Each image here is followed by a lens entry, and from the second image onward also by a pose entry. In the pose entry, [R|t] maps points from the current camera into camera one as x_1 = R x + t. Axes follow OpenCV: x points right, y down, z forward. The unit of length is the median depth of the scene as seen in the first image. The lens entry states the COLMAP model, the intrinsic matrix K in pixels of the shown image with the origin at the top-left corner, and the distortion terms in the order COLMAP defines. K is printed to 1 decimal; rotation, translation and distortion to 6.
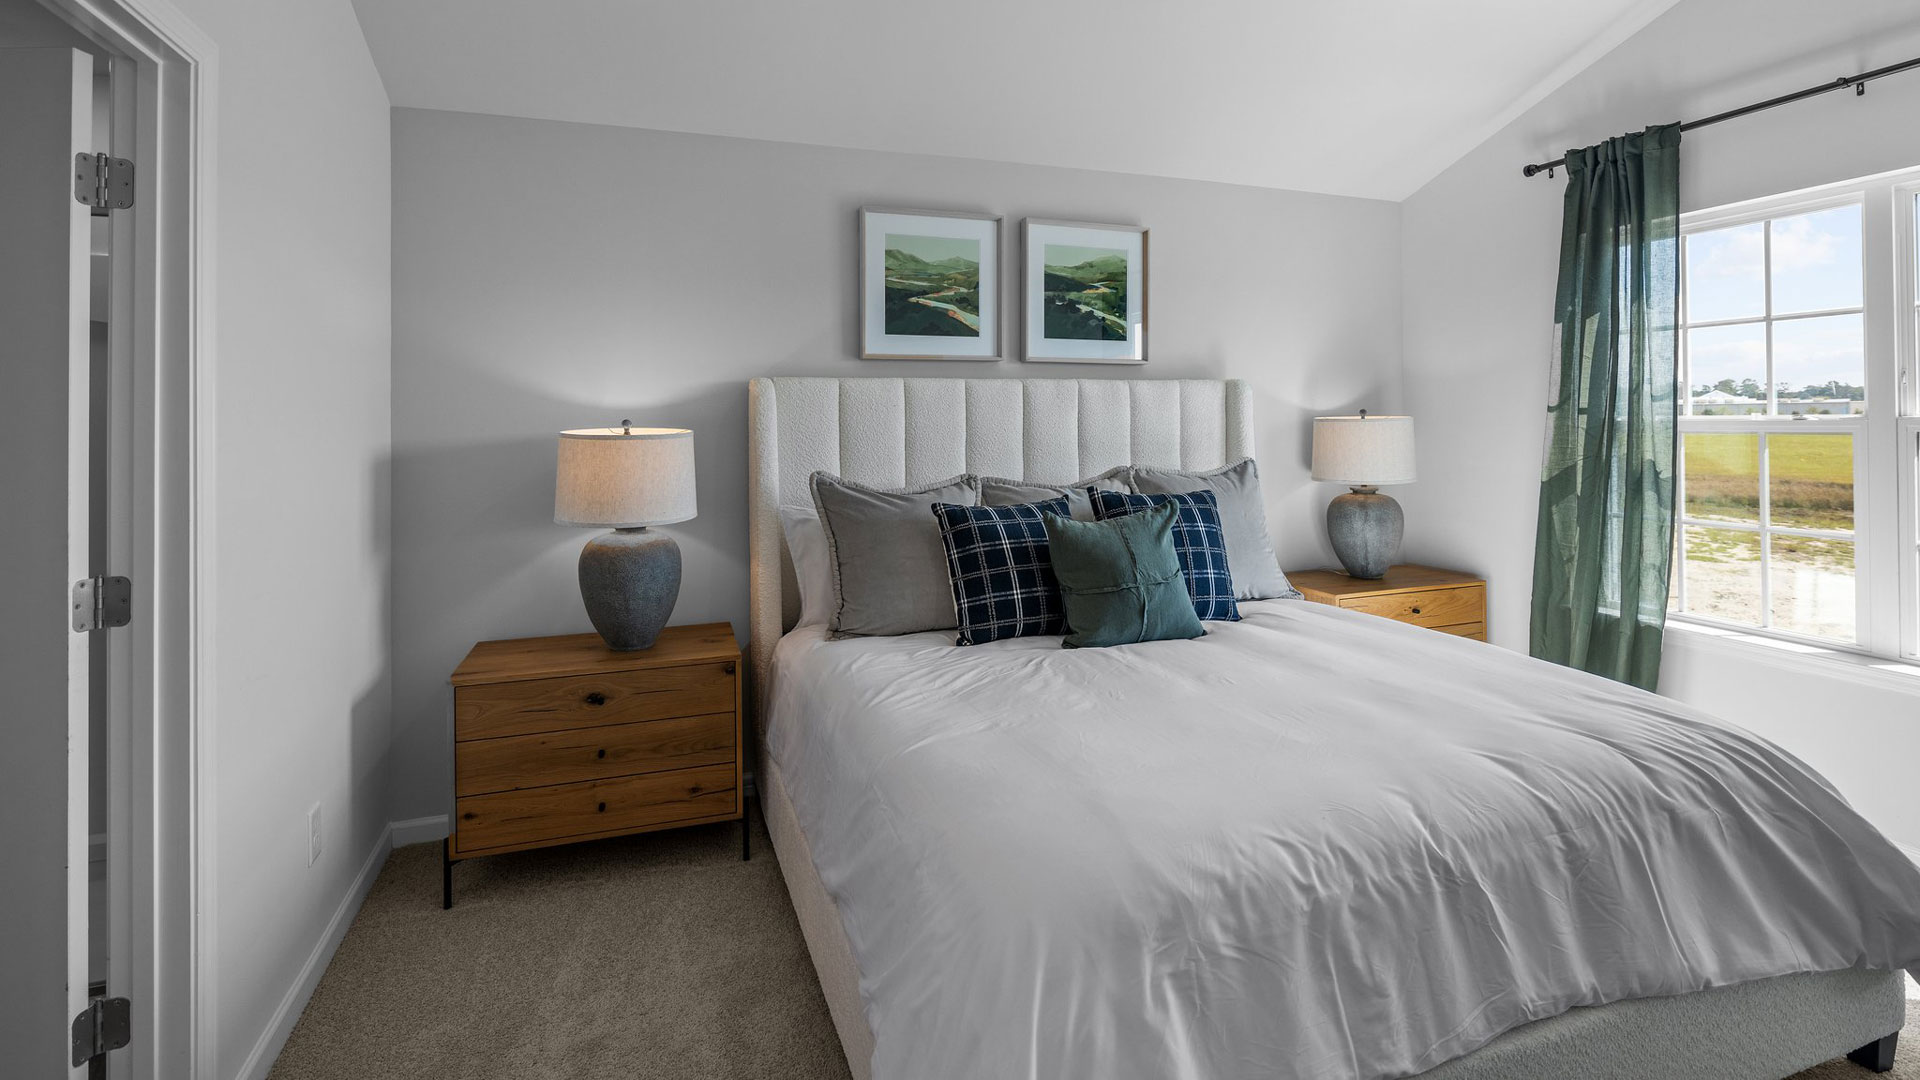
lens RADIAL K [[902.9, 0, 958.9], [0, 902.9, 422.8], [0, 0, 1]] dist [-0.004324, -0.000340]
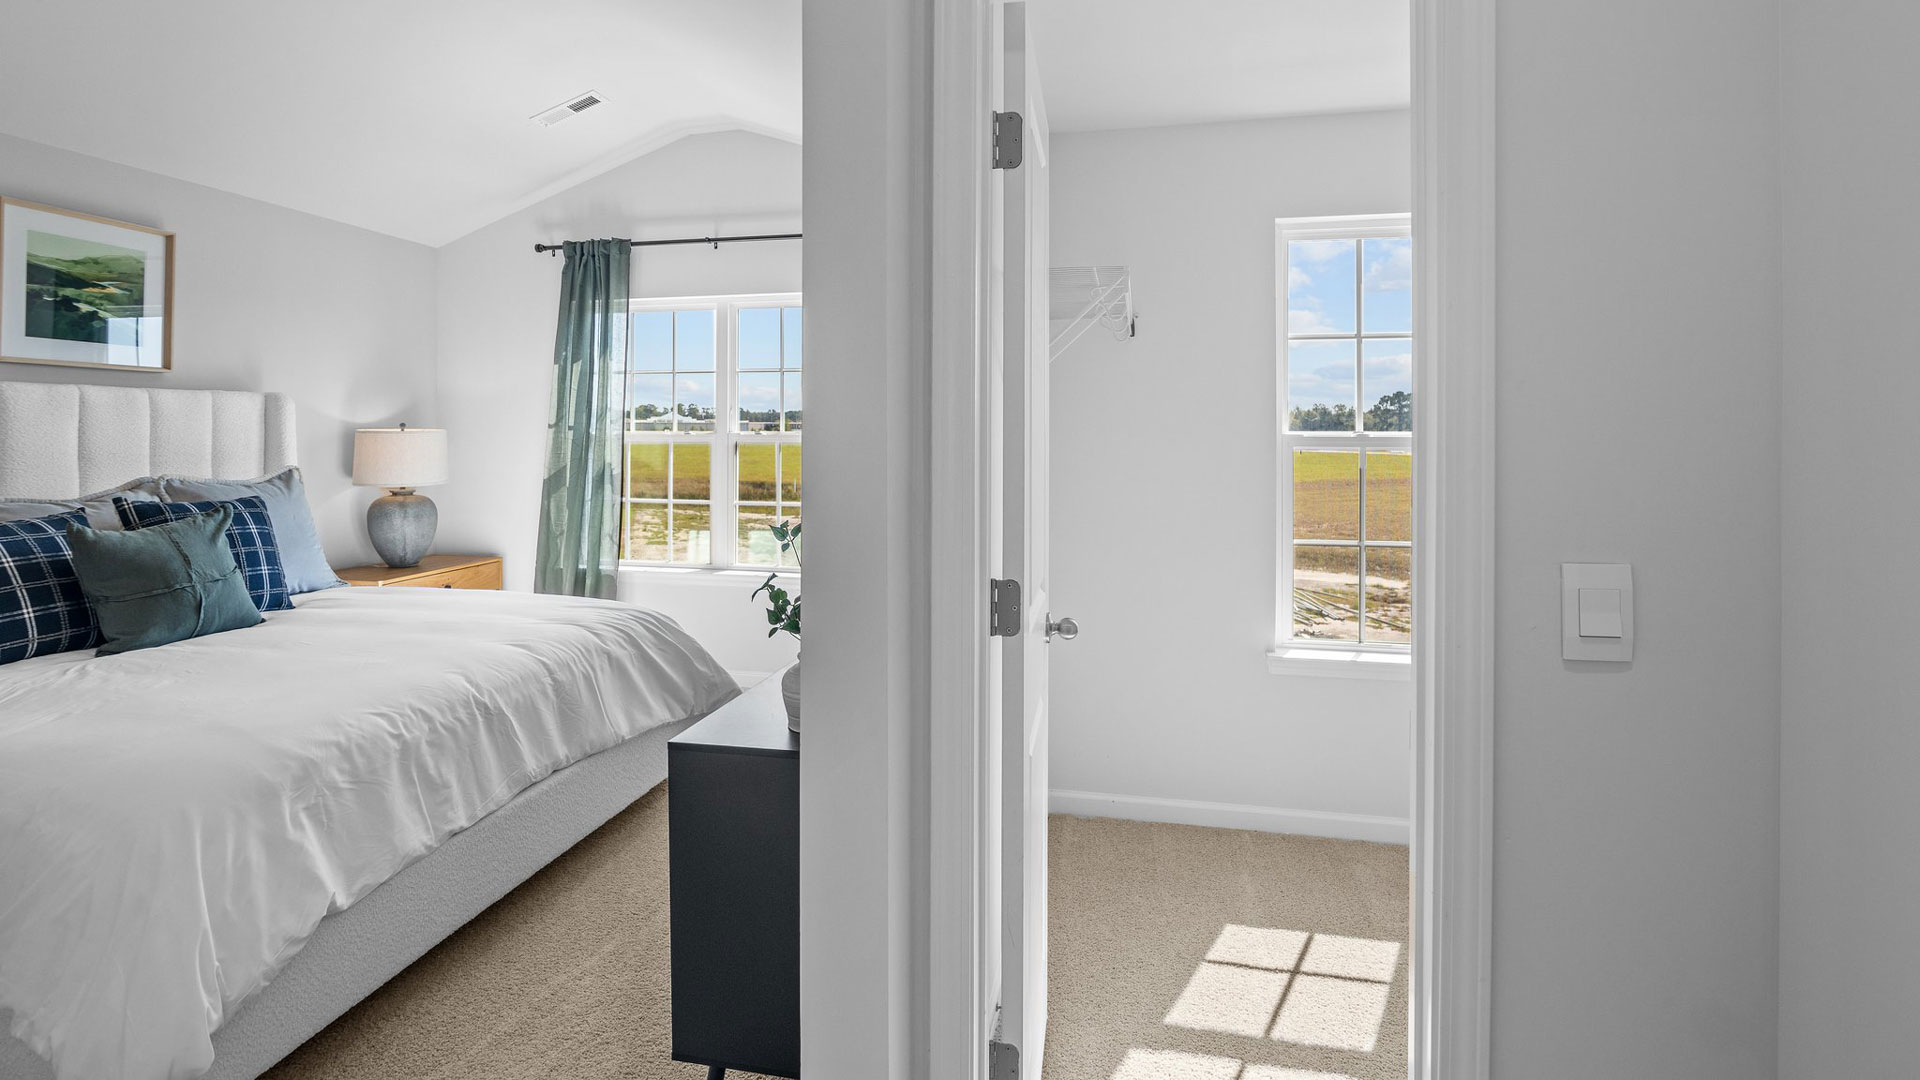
lens RADIAL K [[902.9, 0, 958.9], [0, 902.9, 422.8], [0, 0, 1]] dist [-0.004324, -0.000340]
pose [[0.536979, 0.018214, 0.843399, -0.201403], [-0.005498, 0.999821, -0.018091, 0.002553], [-0.843578, 0.005078, 0.536983, -0.315324]]
